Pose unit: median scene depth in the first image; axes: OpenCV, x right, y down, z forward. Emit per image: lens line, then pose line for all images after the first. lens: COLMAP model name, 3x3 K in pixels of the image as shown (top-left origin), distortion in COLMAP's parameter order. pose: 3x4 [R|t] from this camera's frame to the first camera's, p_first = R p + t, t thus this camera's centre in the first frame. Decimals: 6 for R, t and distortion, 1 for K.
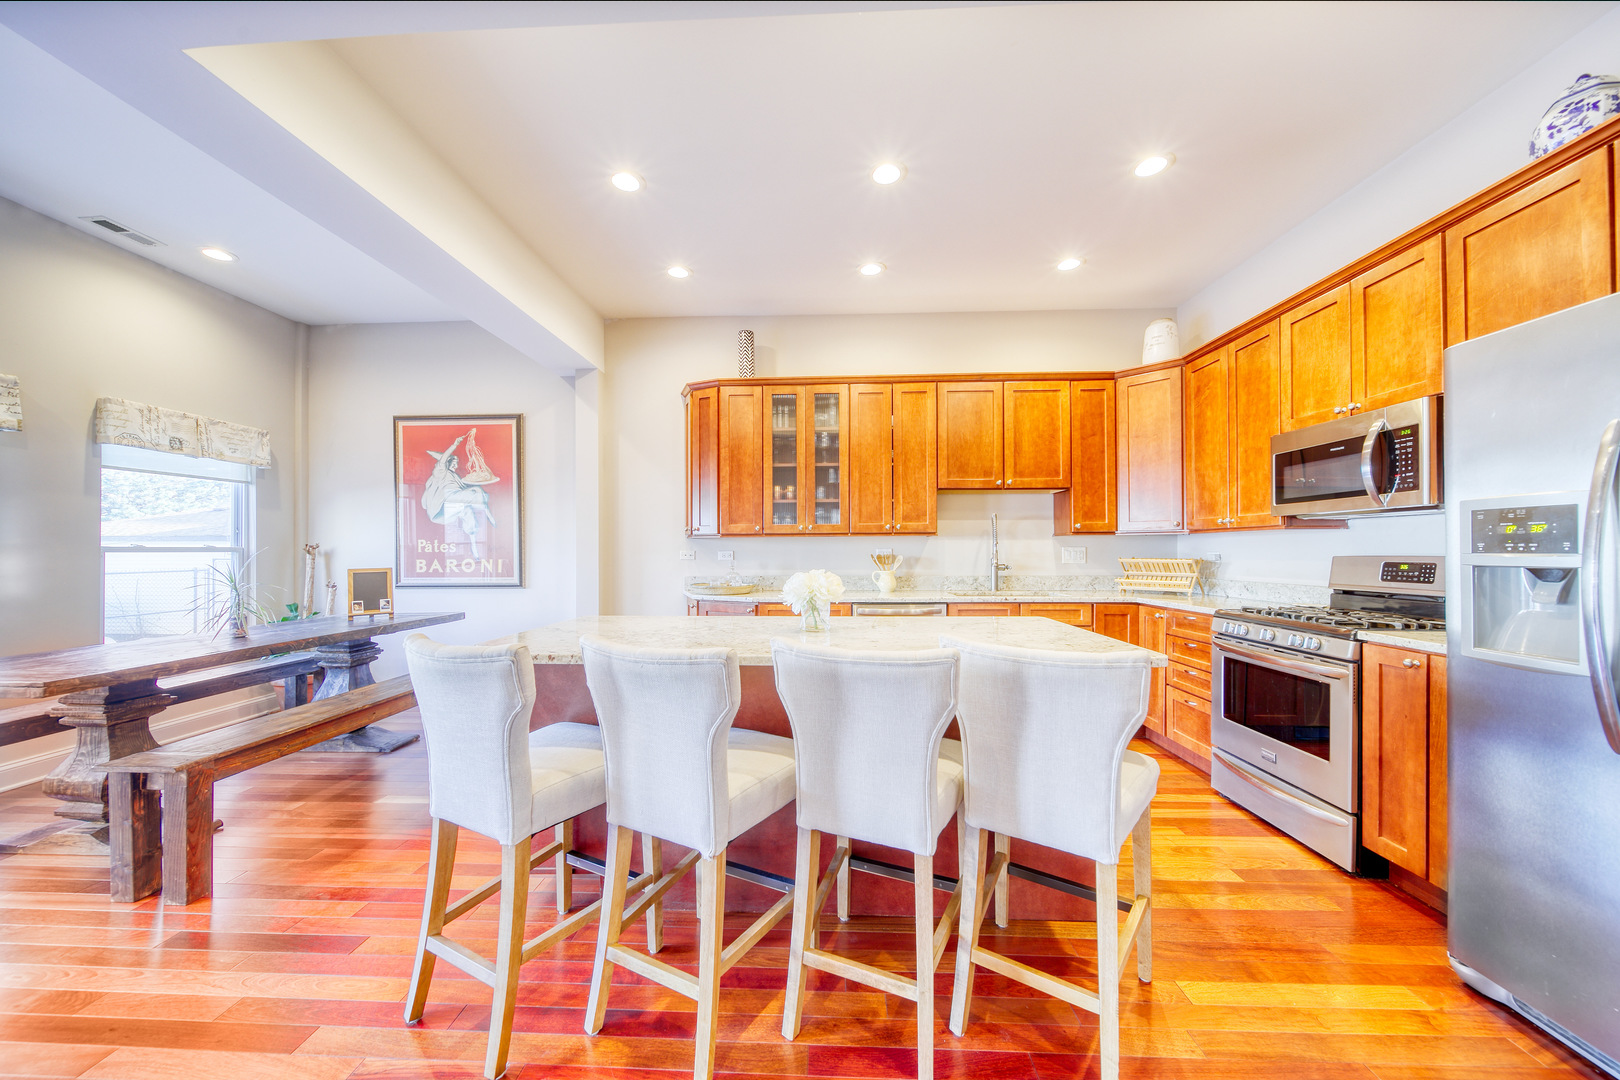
lens RADIAL K [[564.0, 0, 805.1], [0, 564.0, 548.4], [0, 0, 1]] dist [-0.001494, -0.001074]
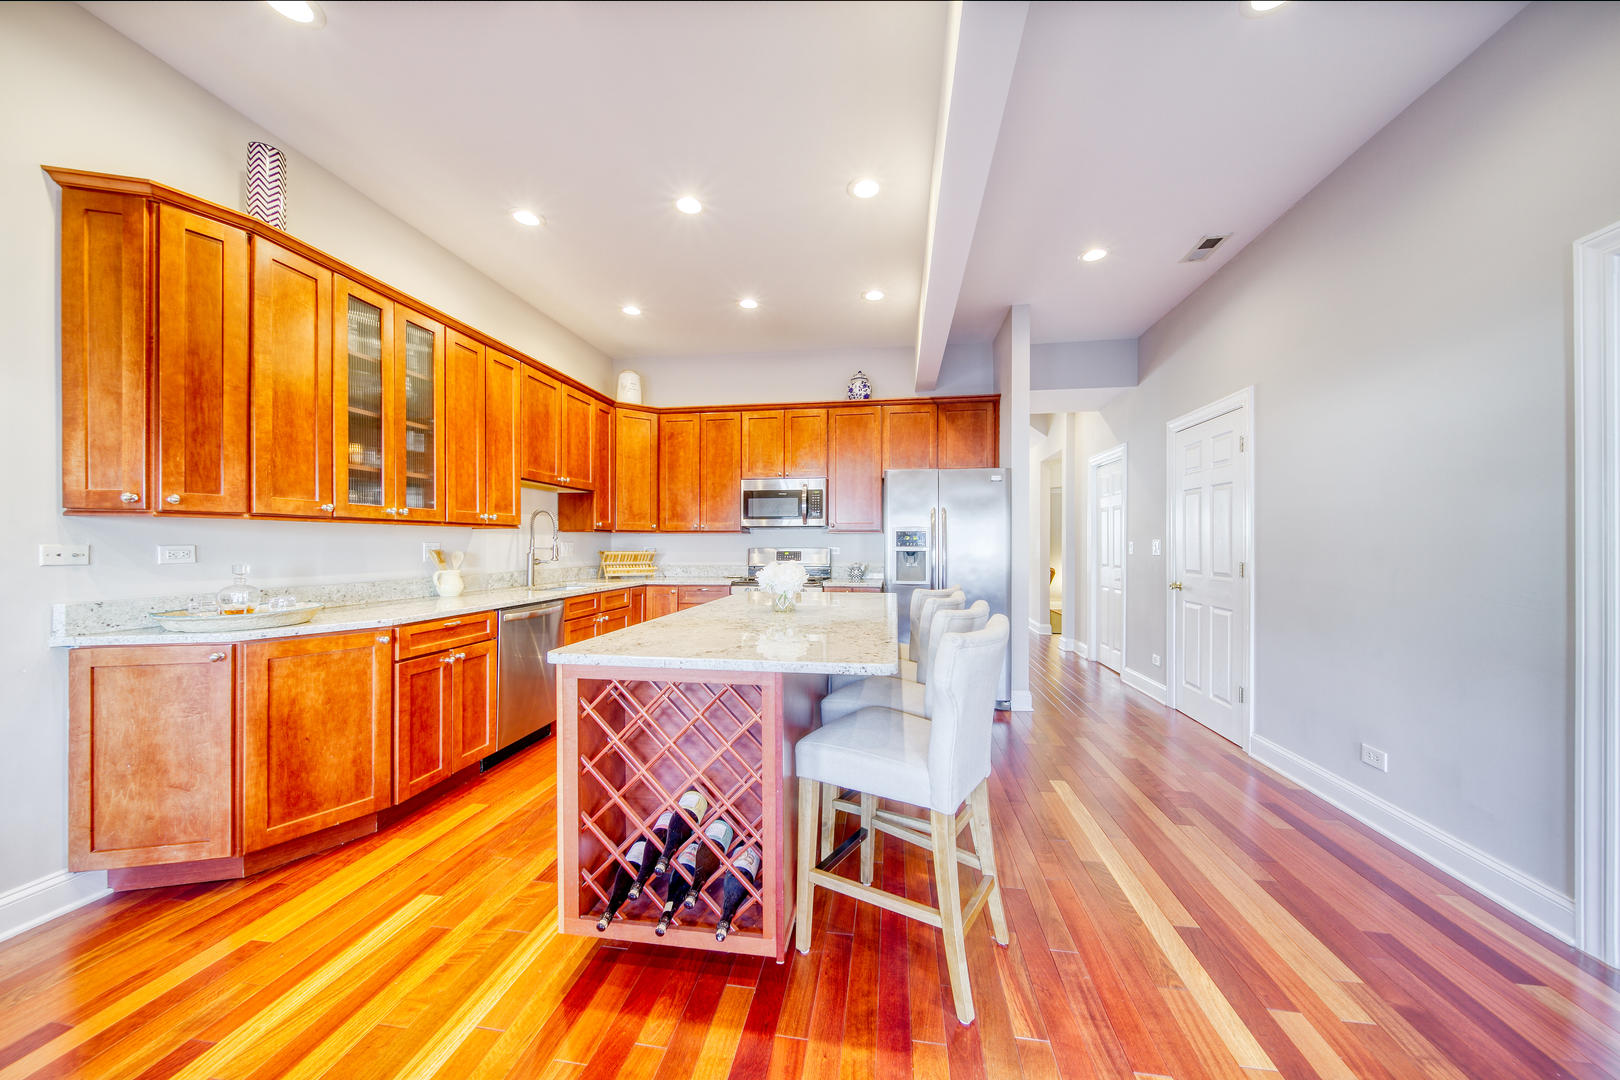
lens RADIAL K [[564.0, 0, 806.5], [0, 564.0, 548.3], [0, 0, 1]] dist [-0.001494, -0.001074]
pose [[0.111579, -0.004819, 0.993744, -0.631590], [-0.005616, 0.999969, 0.005479, 0.001464], [-0.993740, -0.006193, 0.111549, 0.435070]]
